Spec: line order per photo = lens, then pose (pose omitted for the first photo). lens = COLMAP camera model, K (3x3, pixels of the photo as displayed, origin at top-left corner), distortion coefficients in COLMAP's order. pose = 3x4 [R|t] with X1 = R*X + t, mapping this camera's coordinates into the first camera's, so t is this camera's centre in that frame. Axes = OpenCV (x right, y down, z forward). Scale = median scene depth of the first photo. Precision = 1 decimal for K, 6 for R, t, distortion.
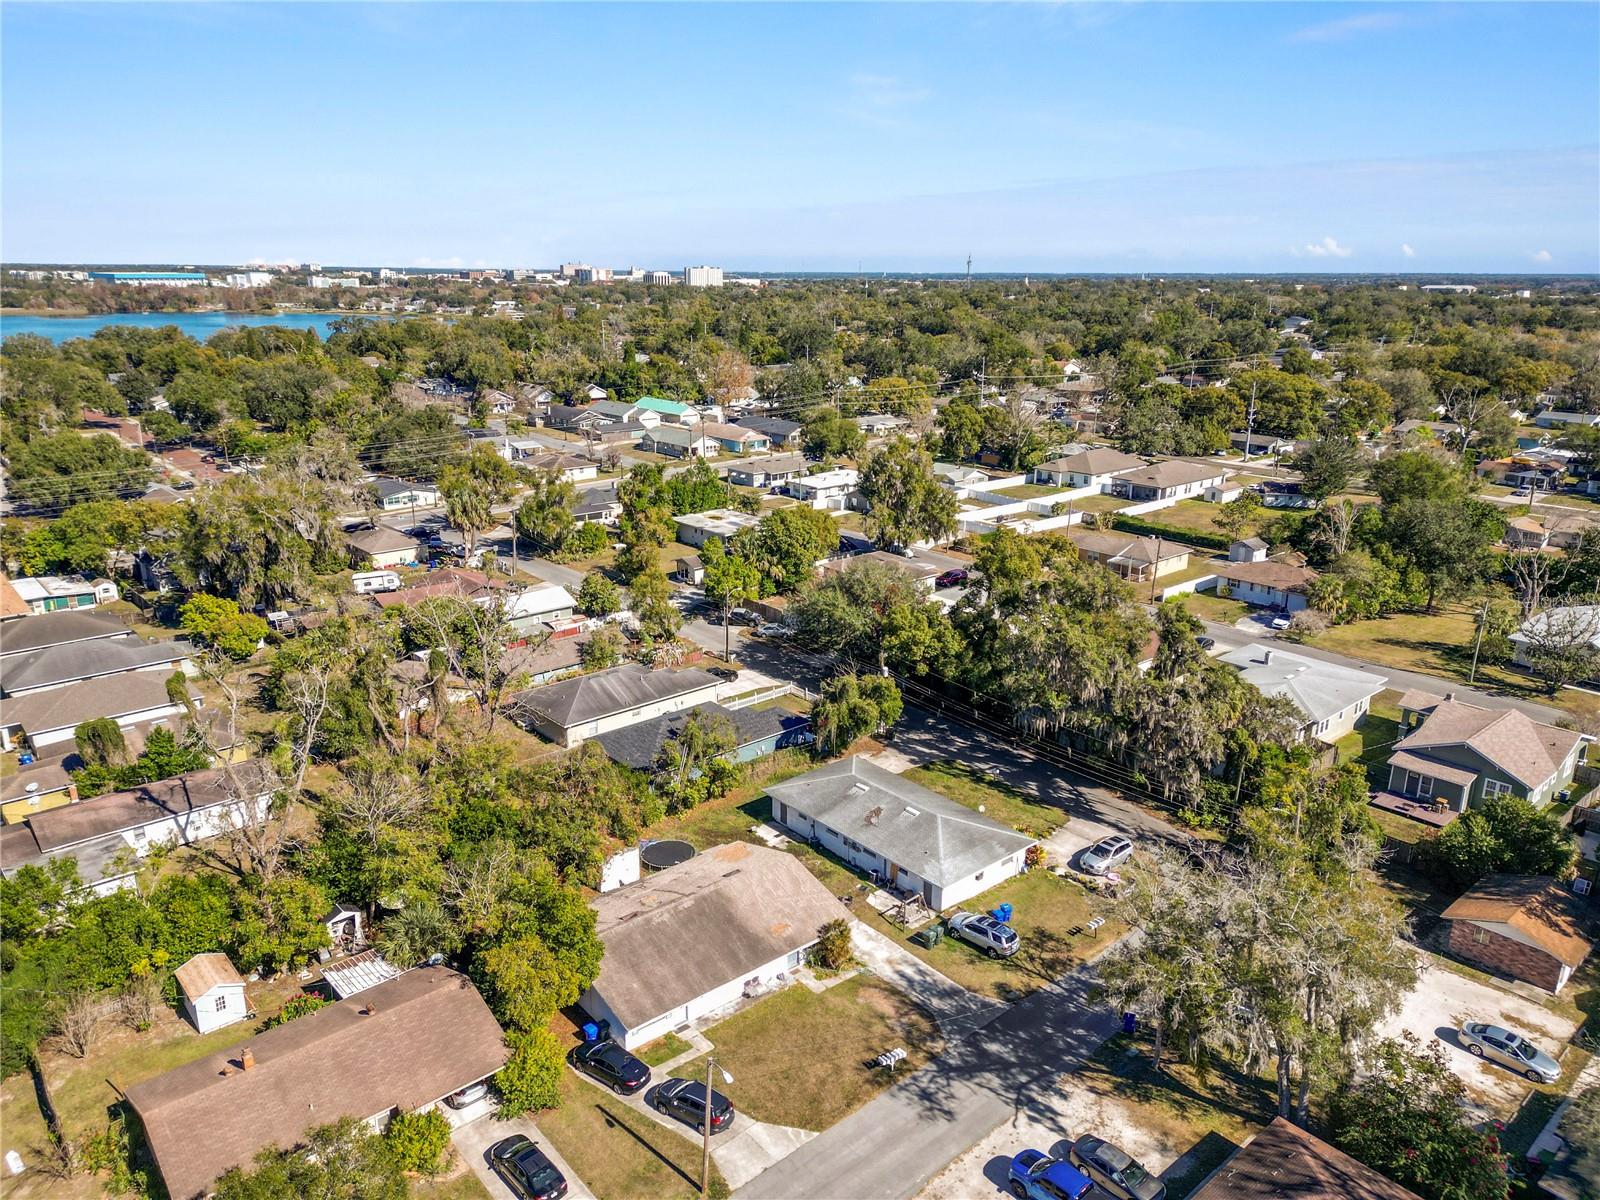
lens RADIAL K [[1111.9, 0, 800.0], [0, 1111.9, 600.0], [0, 0, 1]] dist [0.092689, -0.105970]
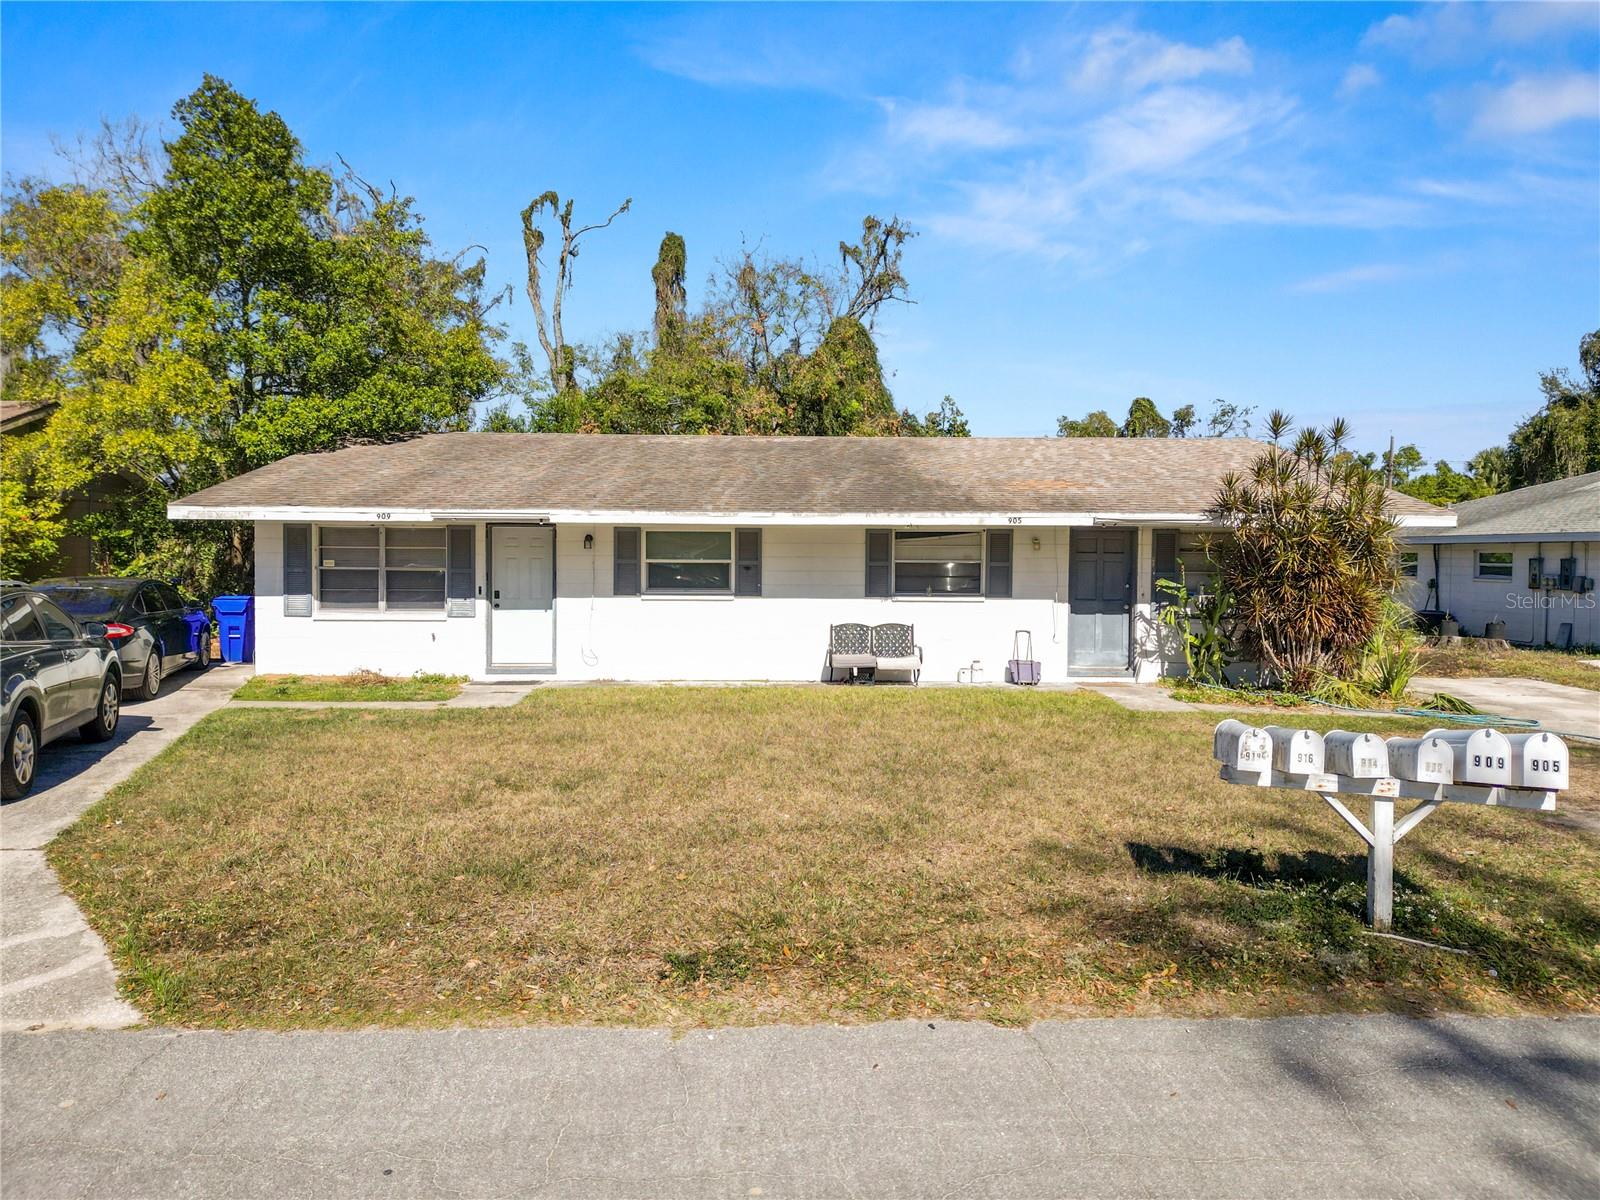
lens RADIAL K [[1111.9, 0, 800.0], [0, 1111.9, 600.0], [0, 0, 1]] dist [0.092689, -0.105970]
pose [[0.781172, 0.027295, -0.623718, 0.063100], [-0.179103, 0.966848, -0.182006, 0.260420], [0.598073, 0.253888, 0.760164, 0.556560]]
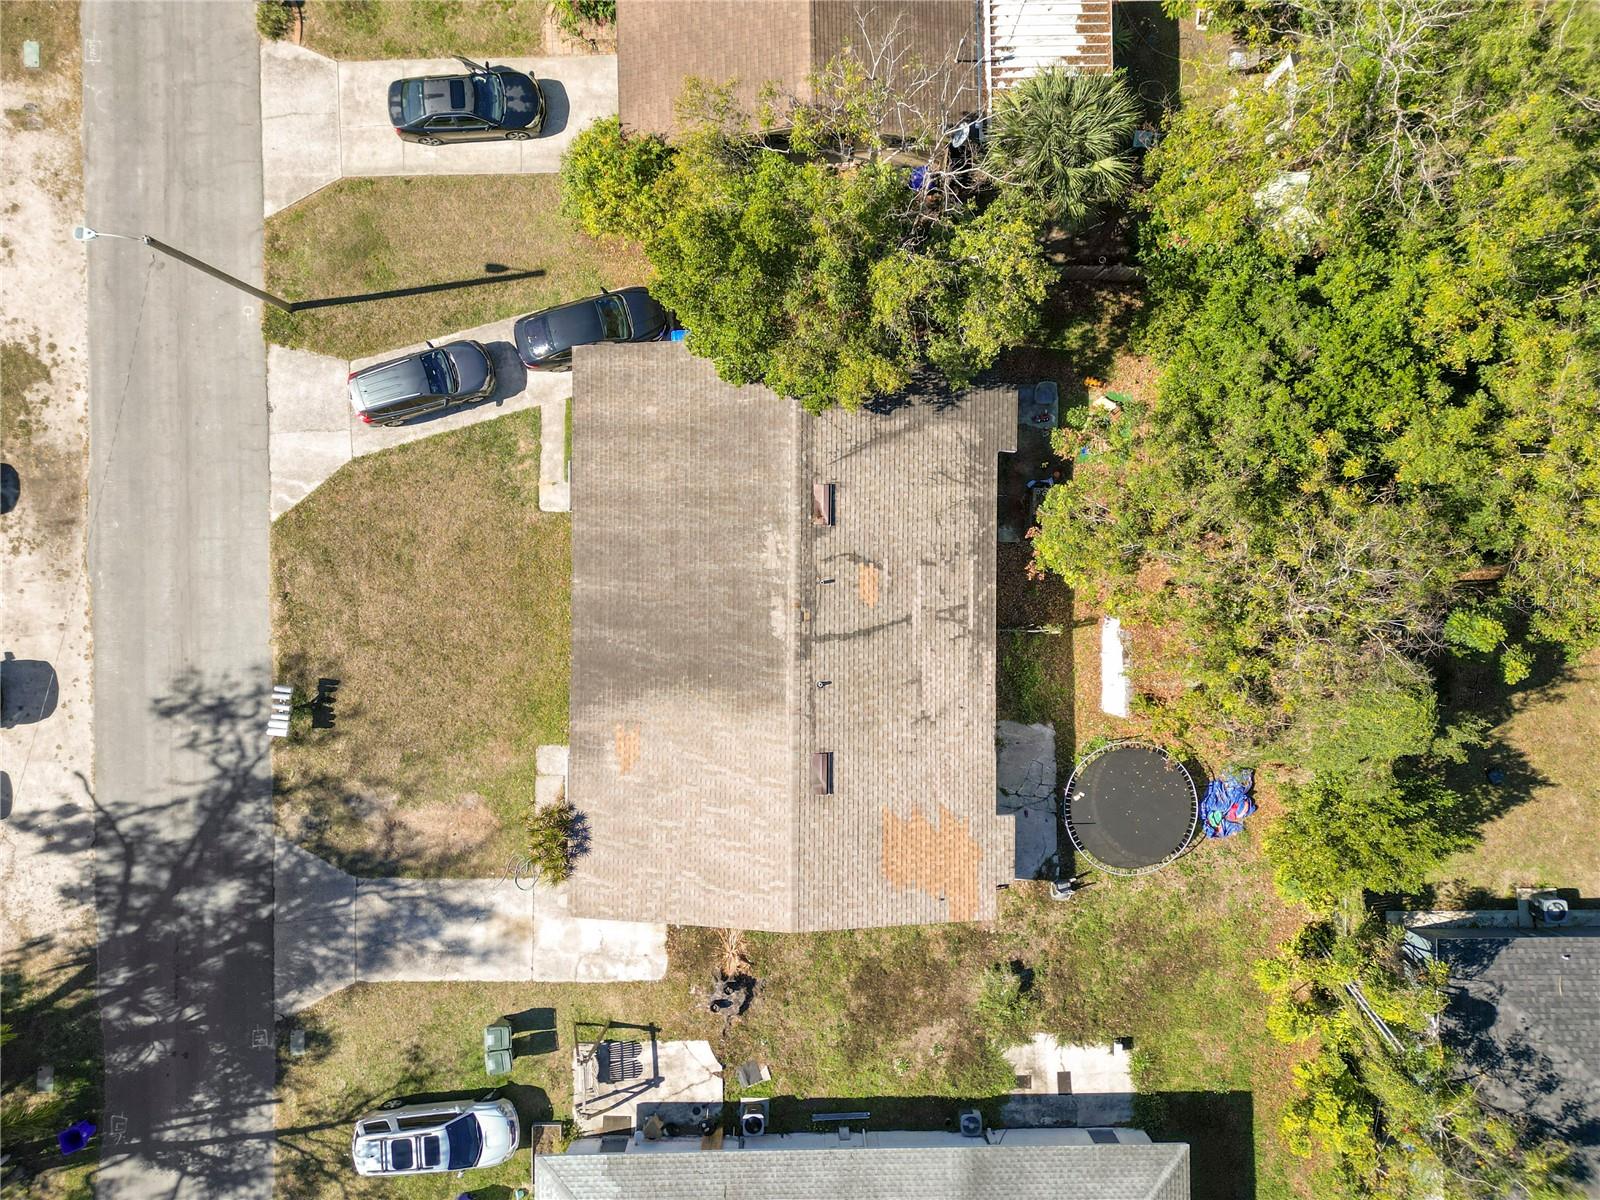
lens RADIAL K [[1105.4, 0, 794.1], [0, 1105.4, 600.8], [0, 0, 1]] dist [0.094157, -0.089383]
pose [[-0.645755, 0.763284, -0.019950, -0.071184], [-0.224021, -0.164419, 0.960615, -0.116042], [0.729942, 0.624791, 0.277166, 0.619861]]
